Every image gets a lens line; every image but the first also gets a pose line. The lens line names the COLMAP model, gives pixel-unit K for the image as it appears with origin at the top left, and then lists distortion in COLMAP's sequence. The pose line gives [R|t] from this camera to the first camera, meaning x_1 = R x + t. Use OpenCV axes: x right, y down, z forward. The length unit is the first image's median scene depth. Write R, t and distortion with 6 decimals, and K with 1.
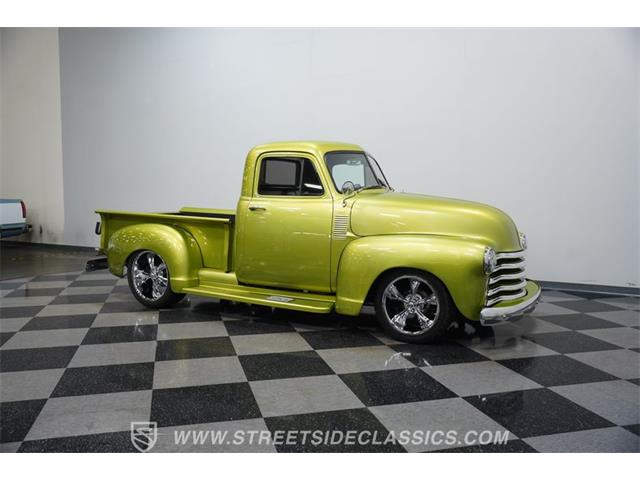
lens RADIAL K [[610.8, 0, 328.7], [0, 610.8, 243.1], [0, 0, 1]] dist [-0.022296, 0.003752]
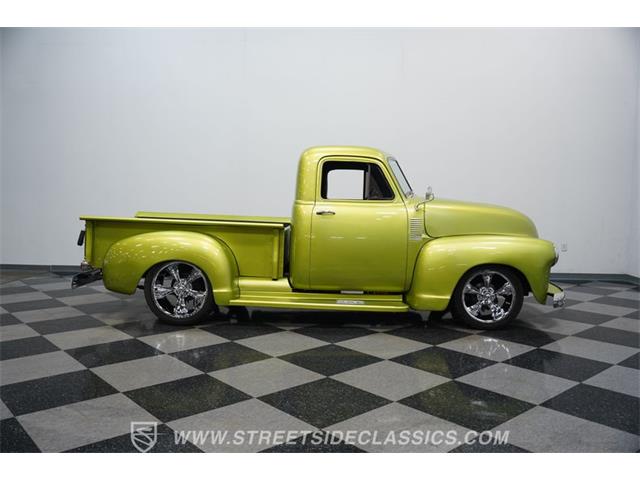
lens RADIAL K [[610.8, 0, 328.7], [0, 610.8, 243.1], [0, 0, 1]] dist [-0.022296, 0.003752]
pose [[0.872175, -0.028932, 0.488338, -0.608998], [0.033080, 0.999453, 0.000133, -0.007654], [-0.488075, 0.016039, 0.872654, 0.137149]]
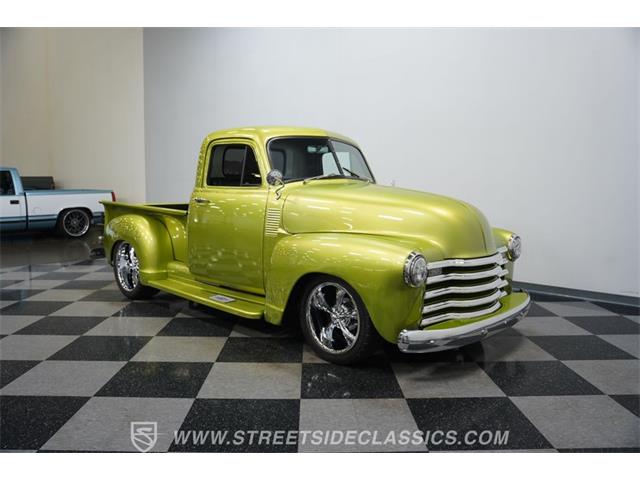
lens RADIAL K [[556.9, 0, 318.9], [0, 556.9, 237.2], [0, 0, 1]] dist [-0.071847, -0.001787]
pose [[0.963179, 0.027057, -0.267496, 0.284995], [-0.024225, 0.999610, 0.013880, -0.016915], [0.267768, -0.006889, 0.963459, 0.237755]]
